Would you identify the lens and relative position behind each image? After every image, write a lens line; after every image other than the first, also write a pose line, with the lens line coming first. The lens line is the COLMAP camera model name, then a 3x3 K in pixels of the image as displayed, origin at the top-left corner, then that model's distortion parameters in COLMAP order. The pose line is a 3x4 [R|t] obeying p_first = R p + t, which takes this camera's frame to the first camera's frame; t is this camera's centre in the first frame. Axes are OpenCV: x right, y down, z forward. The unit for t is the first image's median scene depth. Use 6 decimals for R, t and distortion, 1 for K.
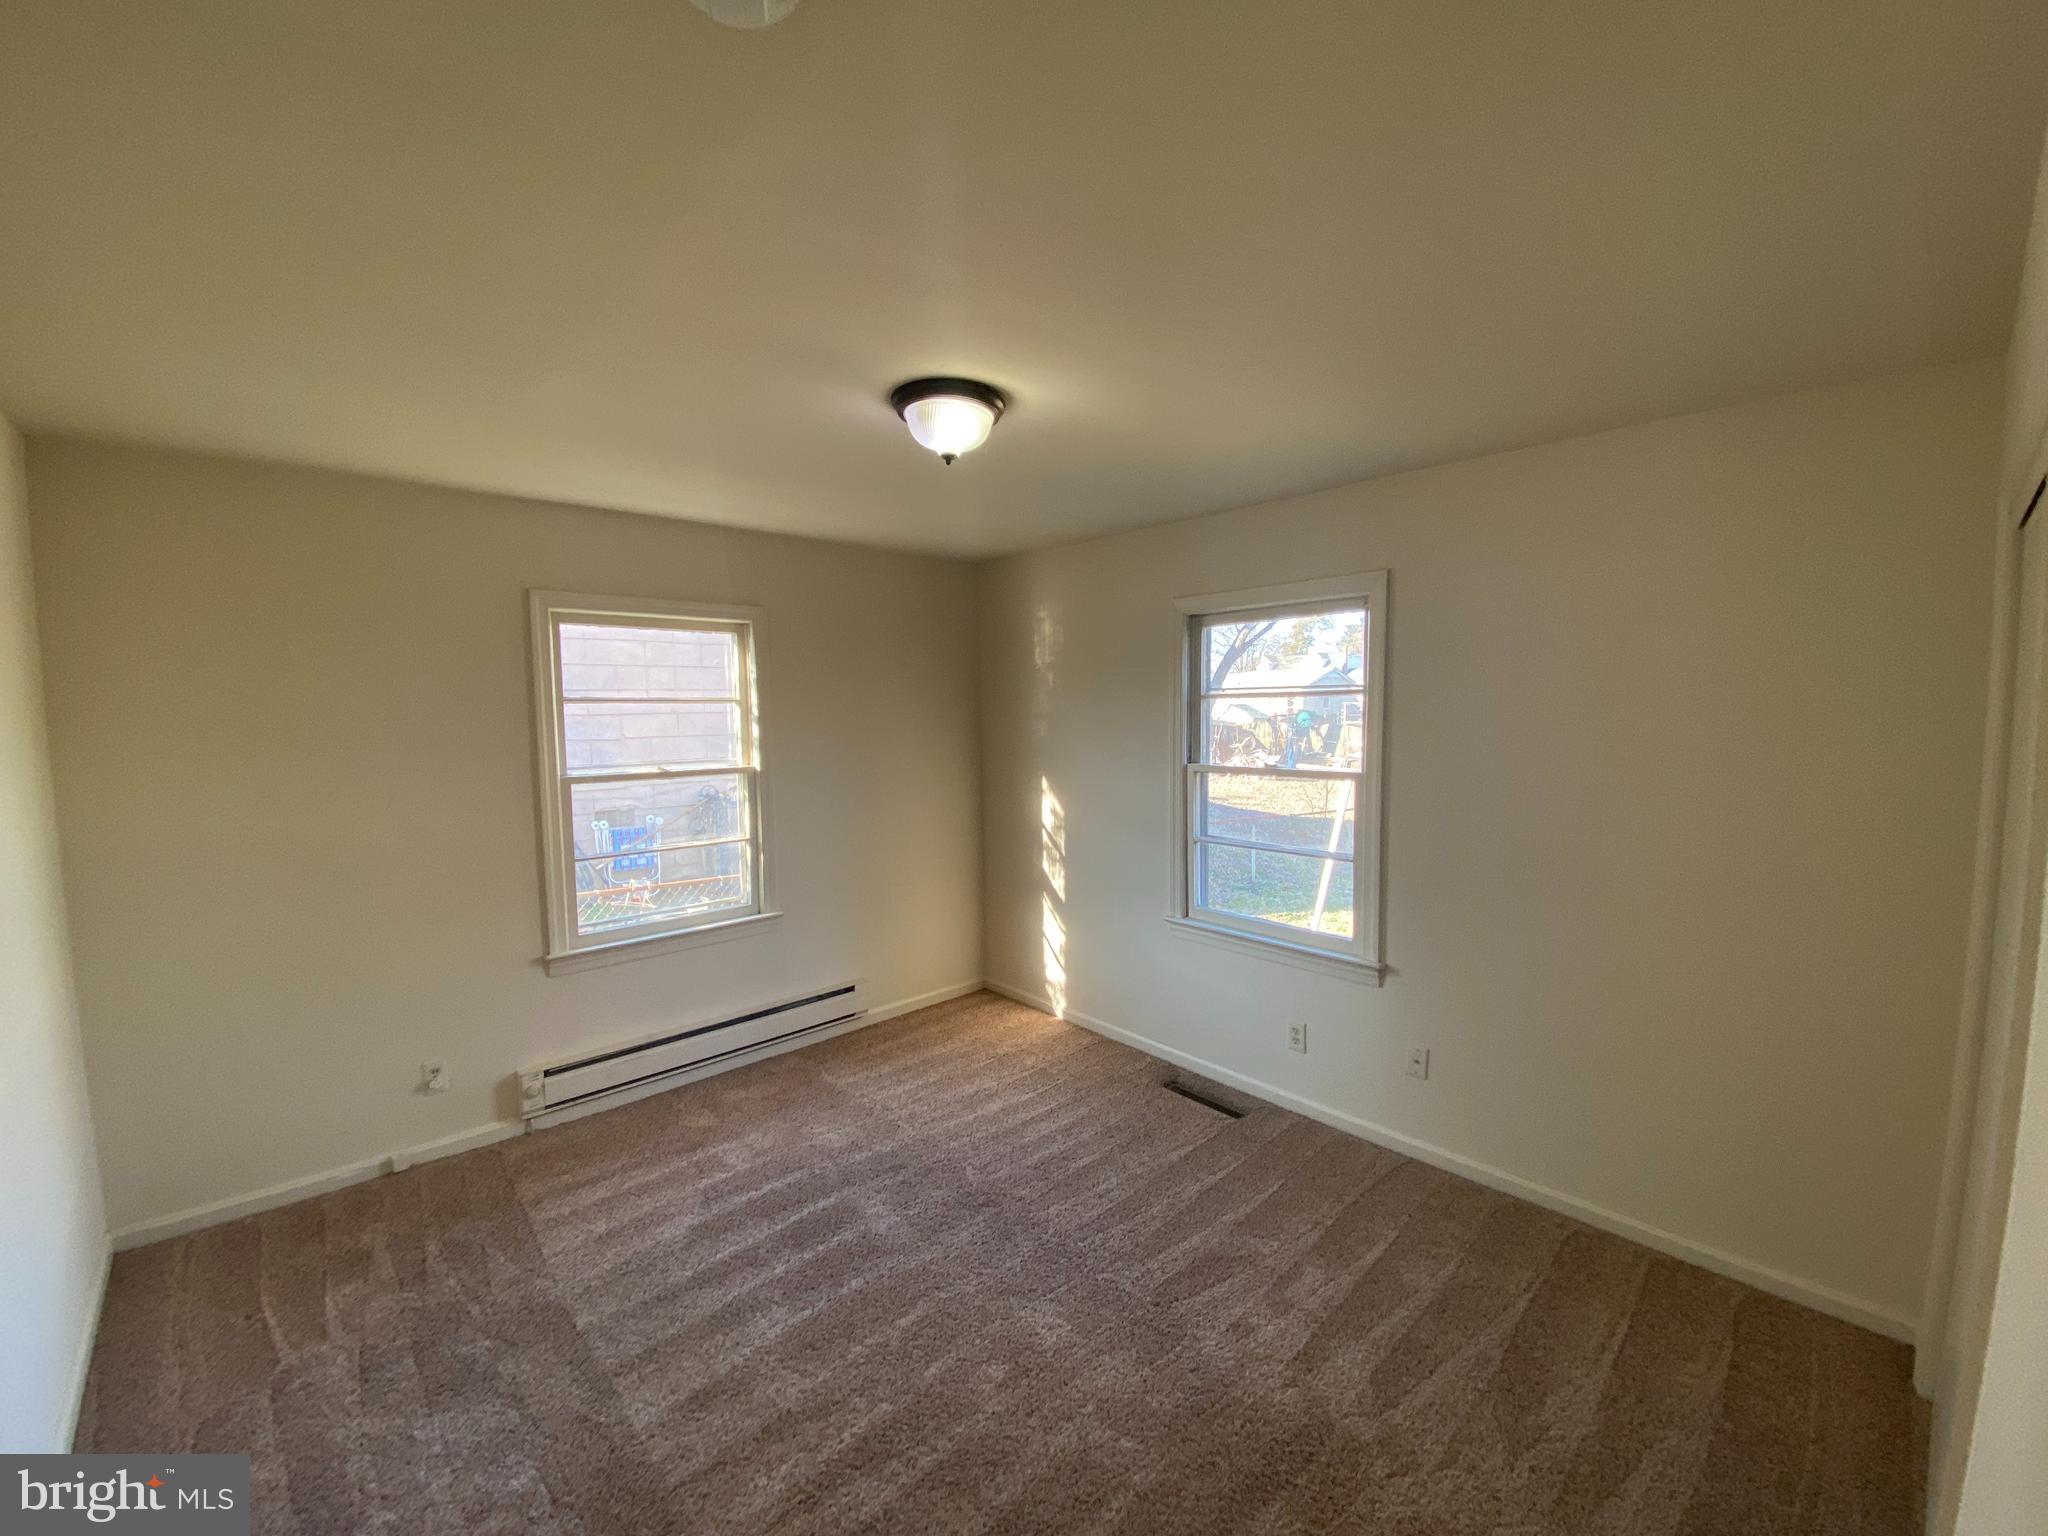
lens RADIAL K [[833.3, 0, 1024.9], [0, 833.3, 770.2], [0, 0, 1]] dist [0.052964, -0.036216]
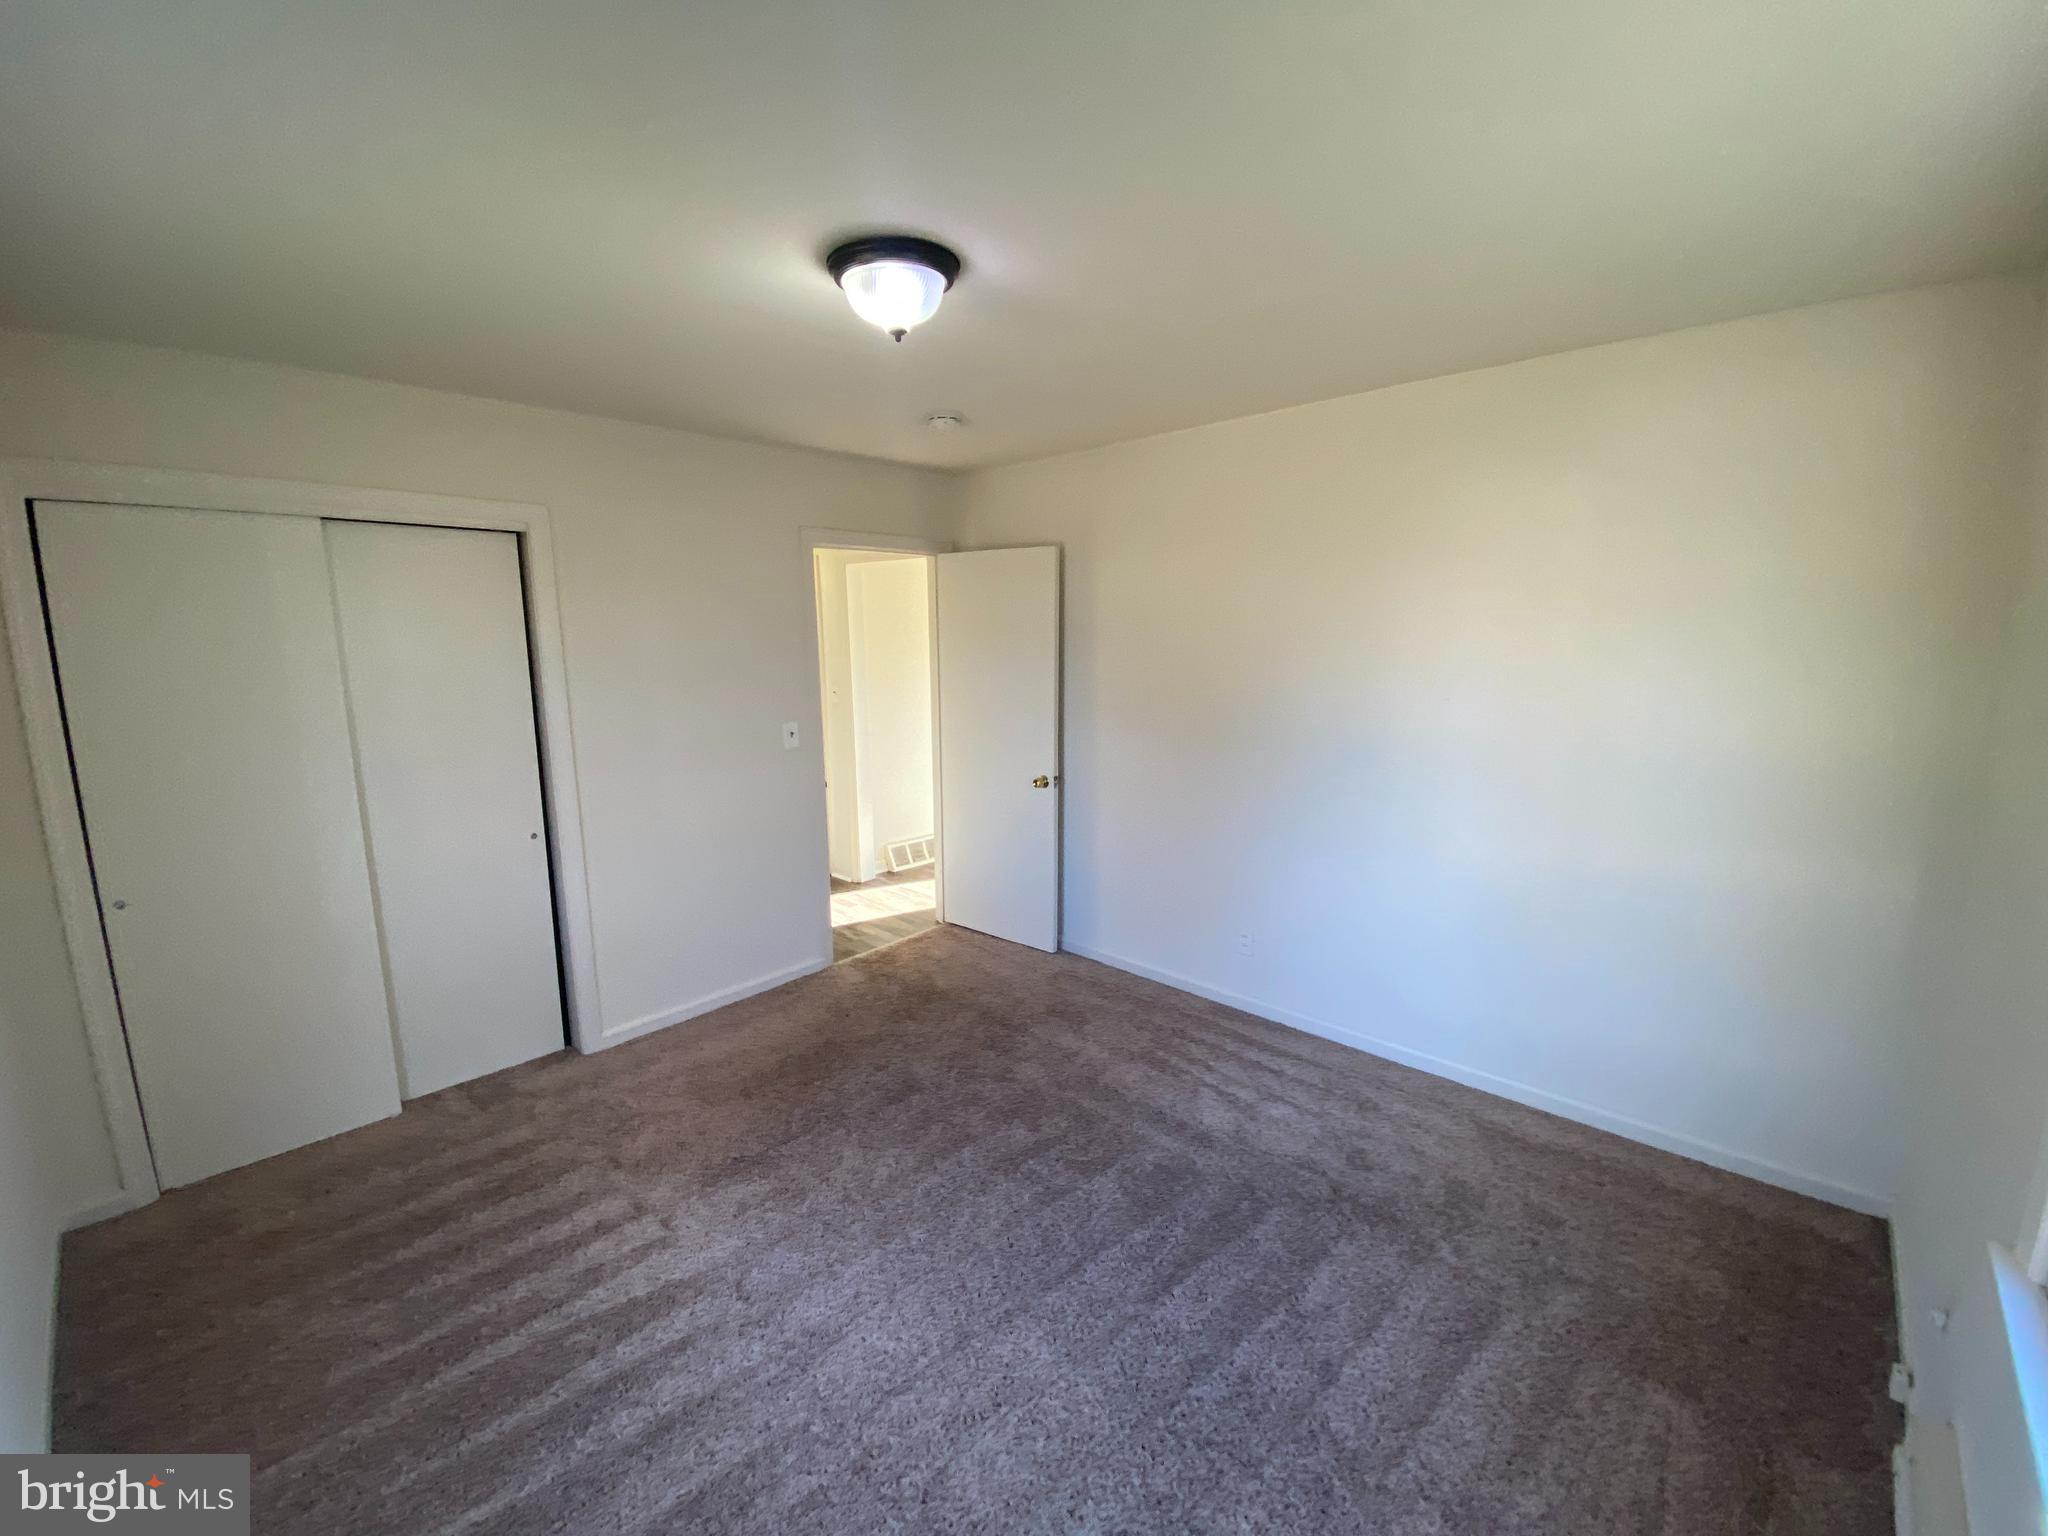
lens RADIAL K [[833.3, 0, 1024.9], [0, 833.3, 770.2], [0, 0, 1]] dist [0.052964, -0.036216]
pose [[-0.996195, 0.037196, -0.078817, -0.080441], [0.016779, 0.969288, 0.245356, -0.084874], [0.085523, 0.243100, -0.966224, 1.187457]]
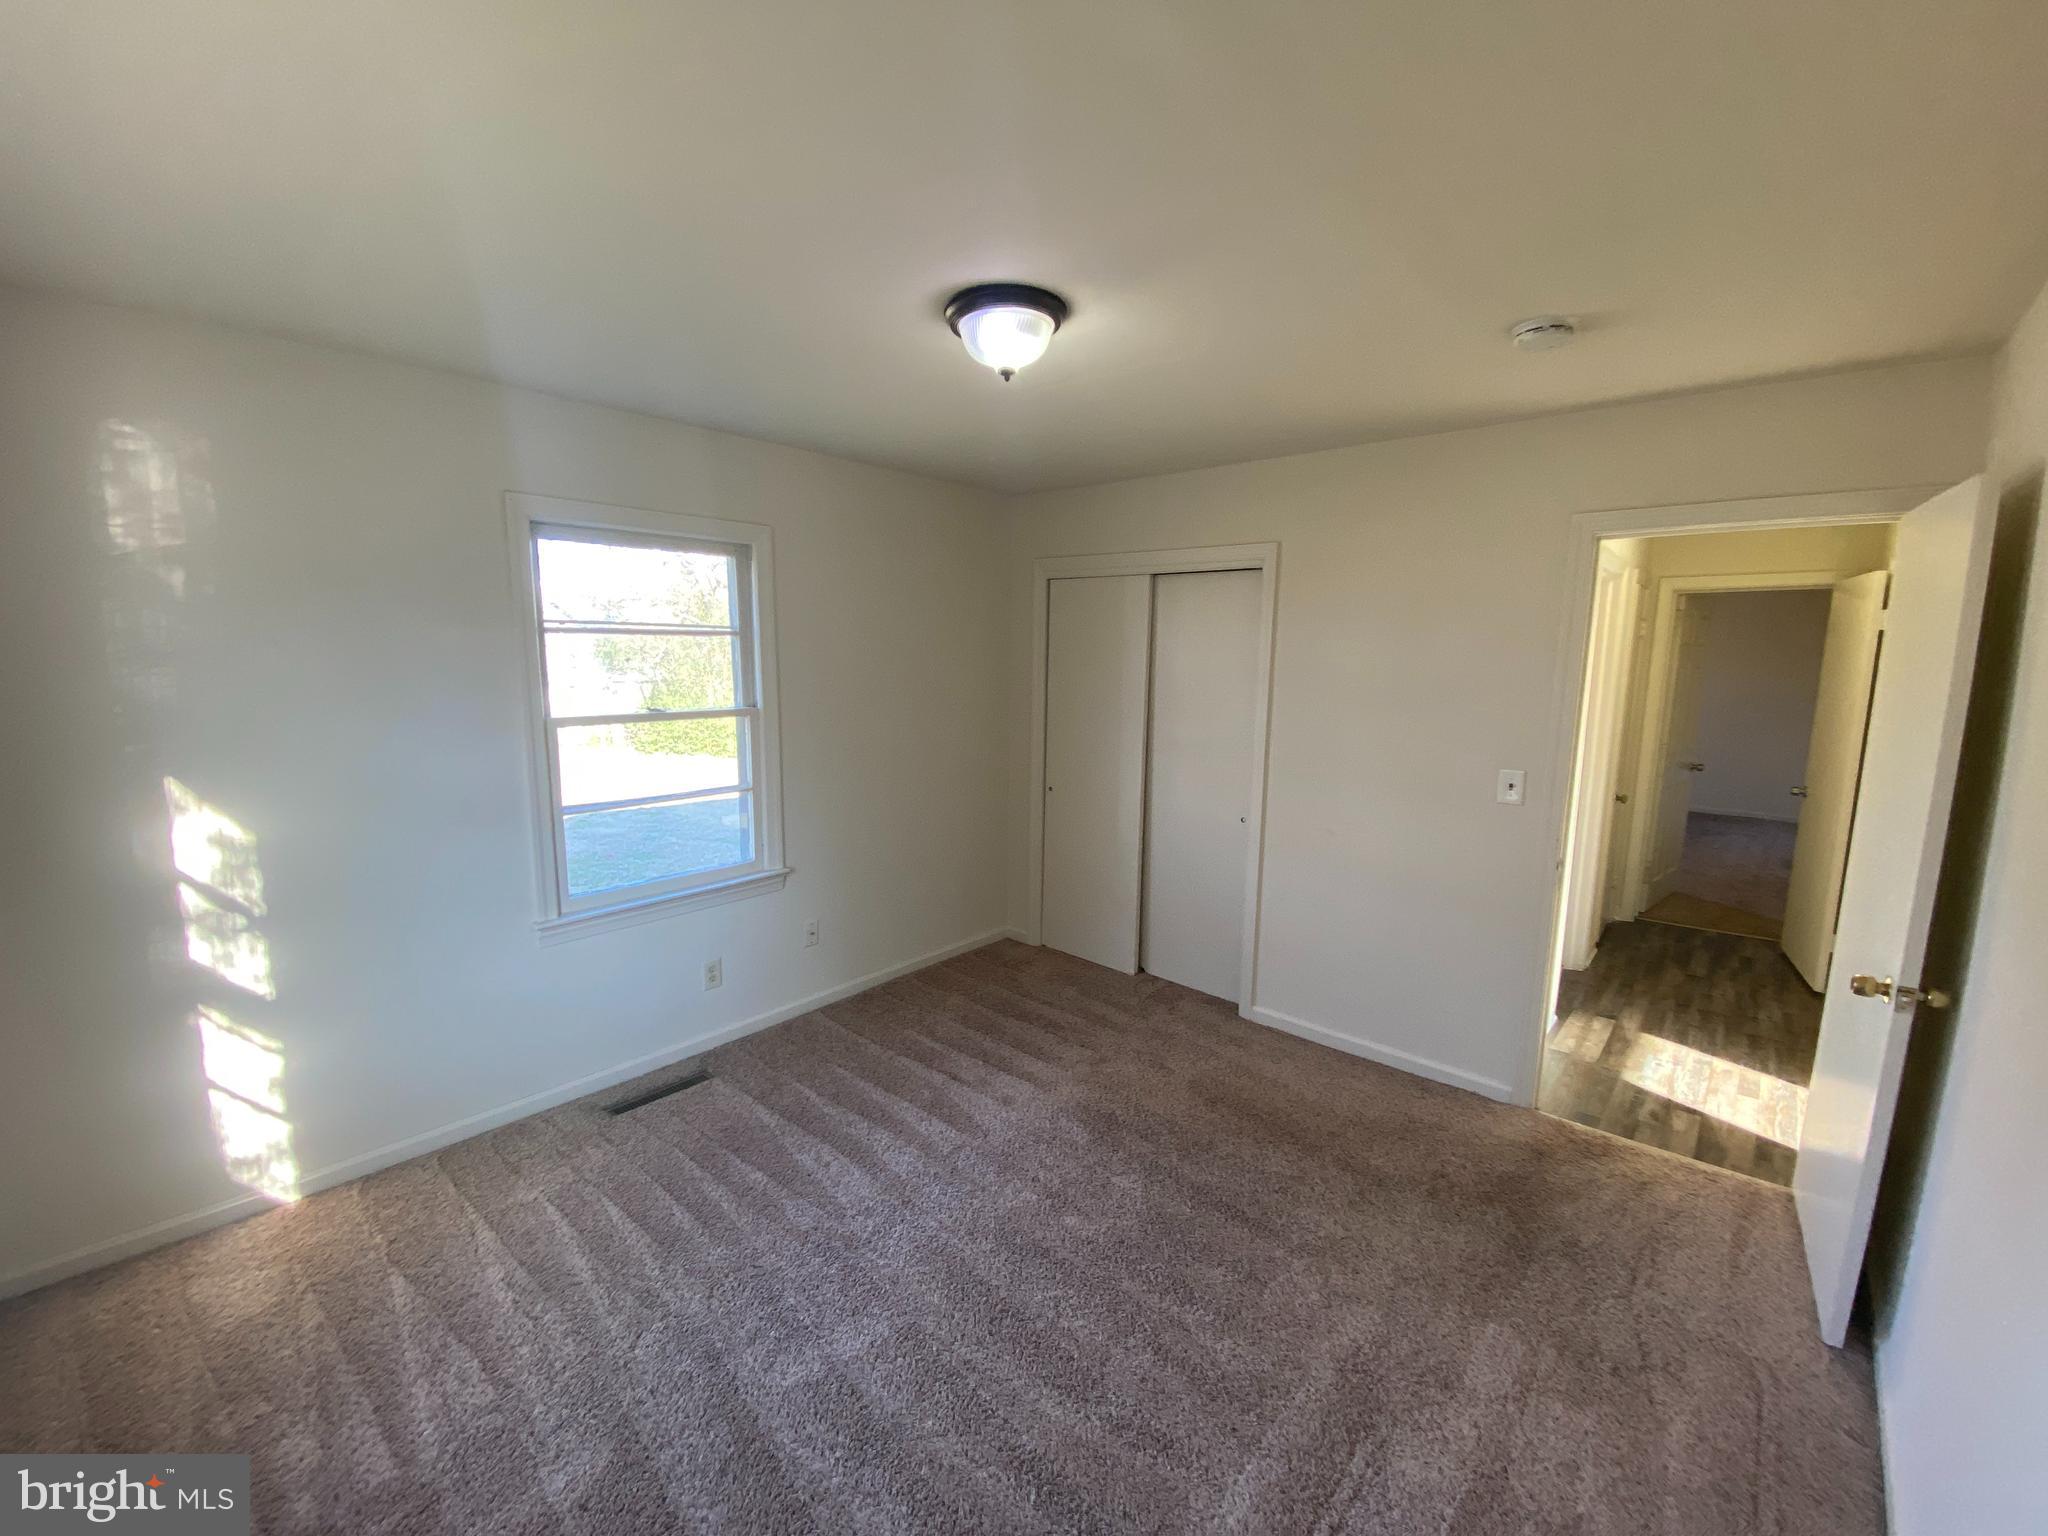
lens RADIAL K [[833.3, 0, 1024.9], [0, 833.3, 770.2], [0, 0, 1]] dist [0.052964, -0.036216]
pose [[-0.106693, -0.133324, 0.985313, -0.643706], [0.072105, 0.987323, 0.141404, -0.039082], [-0.991674, 0.086132, -0.095727, 0.666625]]
